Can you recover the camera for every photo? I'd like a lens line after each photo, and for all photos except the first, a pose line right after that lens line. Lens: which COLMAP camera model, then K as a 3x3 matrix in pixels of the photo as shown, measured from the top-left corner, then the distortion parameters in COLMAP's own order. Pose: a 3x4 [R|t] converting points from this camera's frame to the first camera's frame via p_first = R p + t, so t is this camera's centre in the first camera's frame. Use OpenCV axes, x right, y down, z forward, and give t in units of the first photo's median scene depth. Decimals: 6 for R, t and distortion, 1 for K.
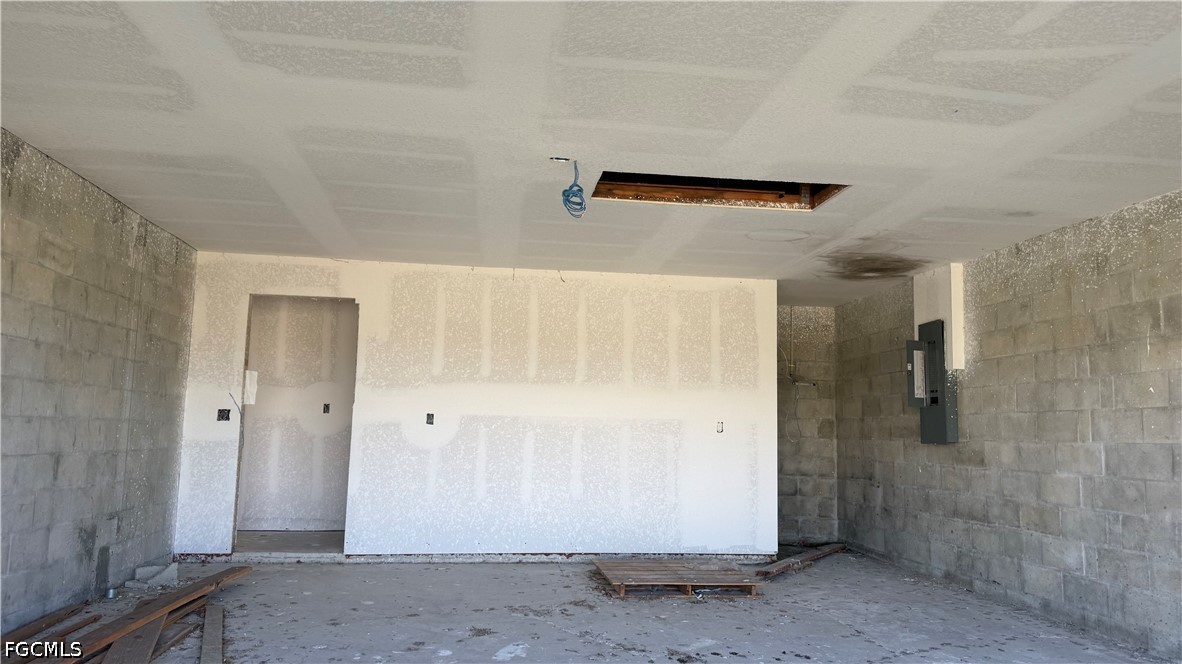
lens RADIAL K [[847.1, 0, 591.0], [0, 847.1, 332.0], [0, 0, 1]] dist [0.114634, -0.001867]
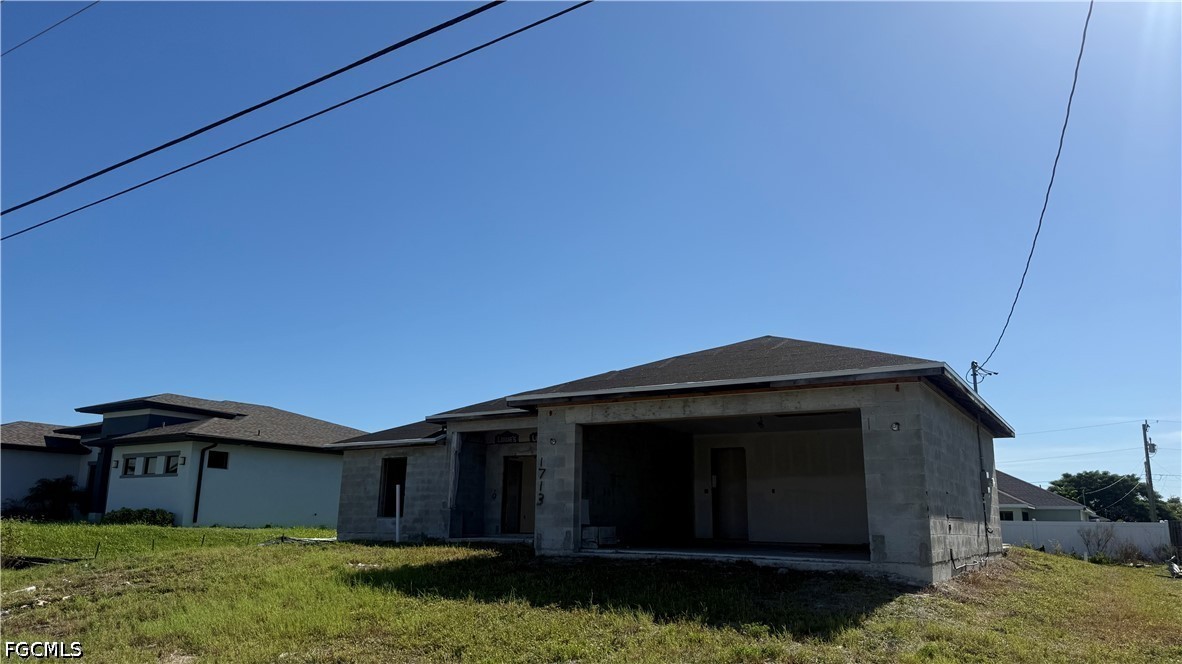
lens RADIAL K [[847.1, 0, 591.0], [0, 847.1, 332.0], [0, 0, 1]] dist [0.114634, -0.001867]
pose [[0.795627, -0.149122, -0.587145, 1.038638], [0.075448, 0.986075, -0.148204, -0.033376], [0.601070, 0.073617, 0.795799, -1.552272]]
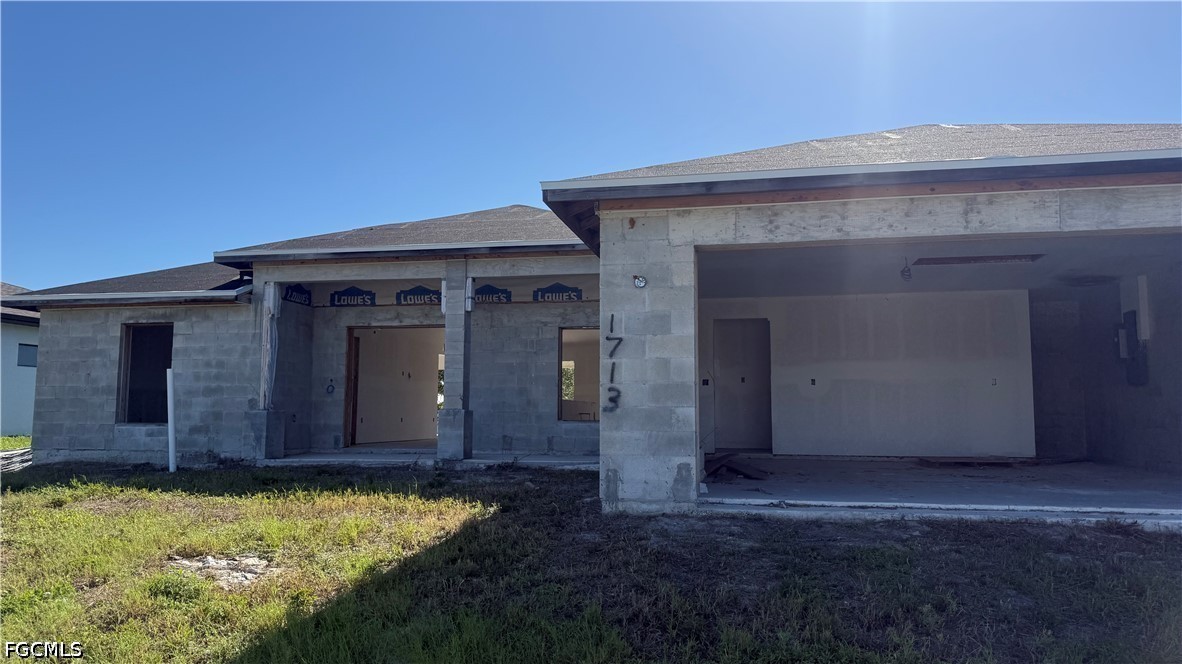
lens RADIAL K [[881.4, 0, 595.4], [0, 881.4, 345.7], [0, 0, 1]] dist [0.046657, -0.003413]
pose [[0.952688, -0.046760, -0.300332, -0.065500], [0.054014, 0.998414, 0.015892, -0.028284], [0.299112, -0.031362, 0.953702, -0.919265]]
